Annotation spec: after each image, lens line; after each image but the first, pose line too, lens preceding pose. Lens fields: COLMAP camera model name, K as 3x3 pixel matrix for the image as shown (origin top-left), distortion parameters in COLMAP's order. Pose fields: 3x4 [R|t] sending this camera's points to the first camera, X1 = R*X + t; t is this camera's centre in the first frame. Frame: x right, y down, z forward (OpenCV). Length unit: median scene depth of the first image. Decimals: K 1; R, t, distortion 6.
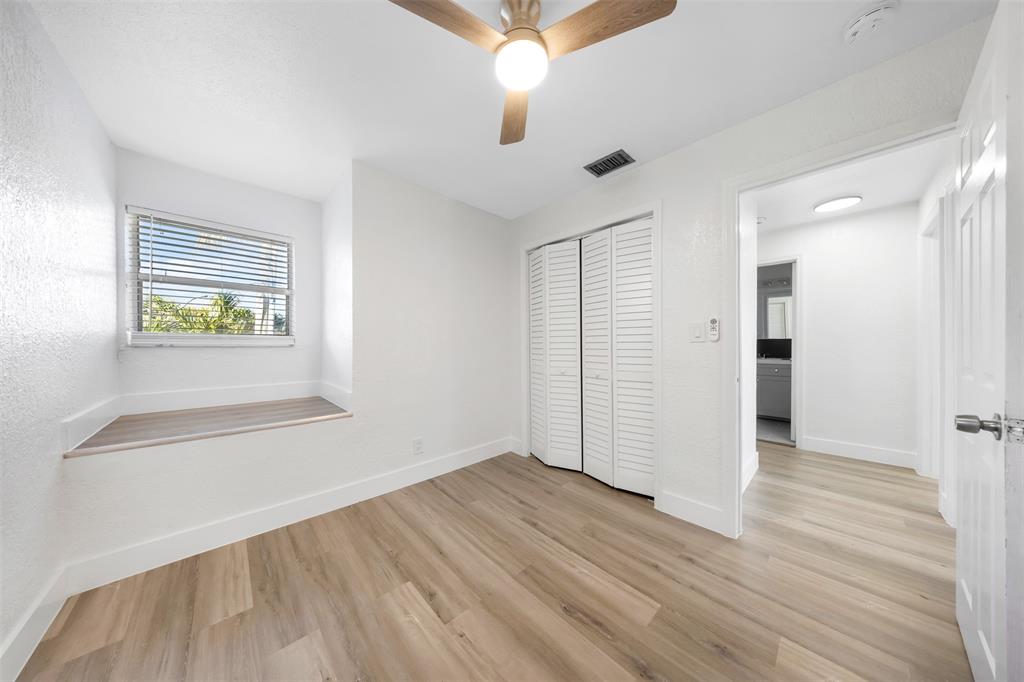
lens RADIAL K [[323.9, 0, 511.6], [0, 323.9, 344.8], [0, 0, 1]] dist [0.008994, 0.000032]
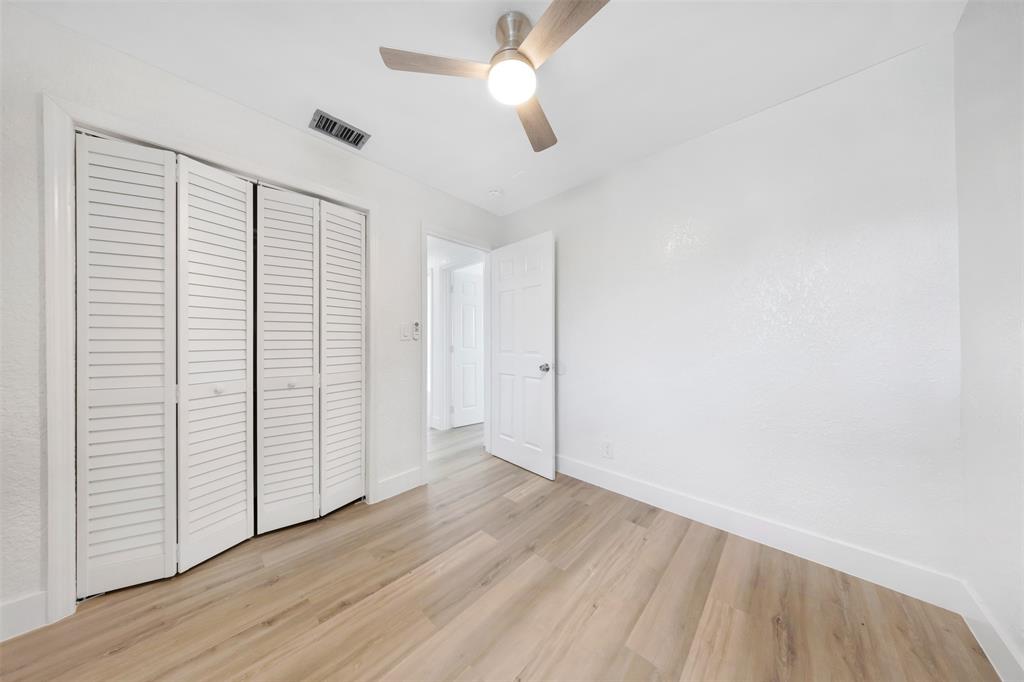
lens RADIAL K [[323.9, 0, 511.5], [0, 323.9, 340.2], [0, 0, 1]] dist [0.008994, 0.000032]
pose [[-0.112279, 0.003225, 0.993671, -0.720804], [0.004304, 0.999987, -0.002759, -0.003918], [-0.993667, 0.003967, -0.112291, 0.791871]]
